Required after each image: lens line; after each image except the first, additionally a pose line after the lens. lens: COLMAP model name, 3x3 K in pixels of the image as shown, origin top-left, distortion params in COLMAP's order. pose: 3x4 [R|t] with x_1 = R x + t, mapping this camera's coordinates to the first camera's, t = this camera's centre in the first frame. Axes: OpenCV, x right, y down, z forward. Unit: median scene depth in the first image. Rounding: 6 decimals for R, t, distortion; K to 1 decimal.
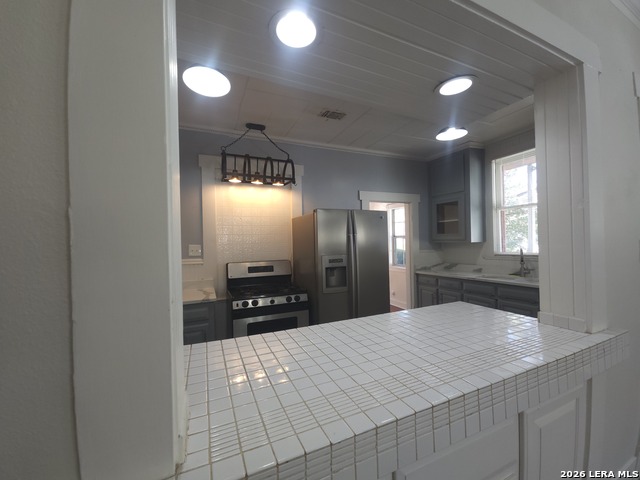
lens RADIAL K [[260.8, 0, 322.7], [0, 260.8, 243.0], [0, 0, 1]] dist [0.005269, -0.000032]
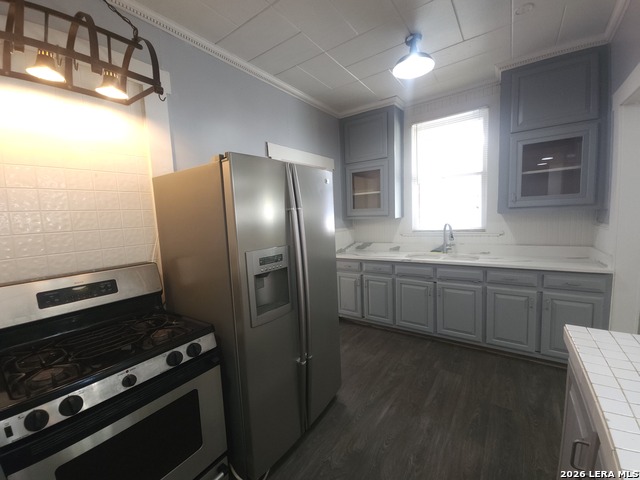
lens RADIAL K [[260.8, 0, 320.3], [0, 260.8, 240.6], [0, 0, 1]] dist [0.005269, -0.000032]
pose [[0.862713, -0.066253, 0.501334, -0.096648], [0.028116, 0.996131, 0.083258, -0.007498], [-0.504911, -0.057732, 0.861239, 0.396221]]
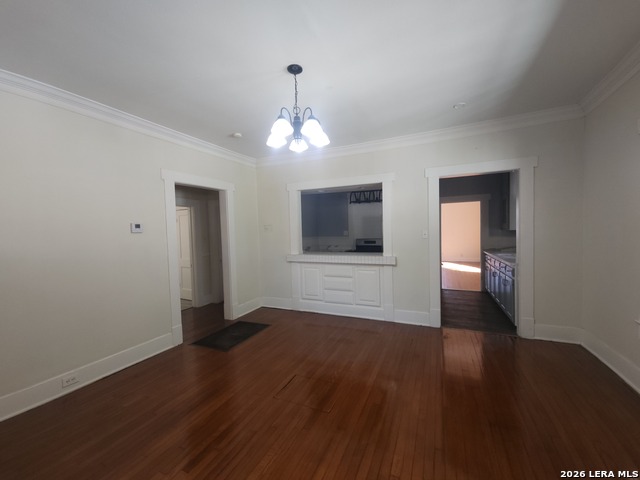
lens RADIAL K [[260.8, 0, 319.6], [0, 260.8, 238.7], [0, 0, 1]] dist [0.005269, -0.000032]
pose [[0.657961, 0.032518, -0.752350, 1.012725], [0.011122, 0.998539, 0.052886, -0.044366], [0.752970, -0.043164, 0.656637, -0.673112]]
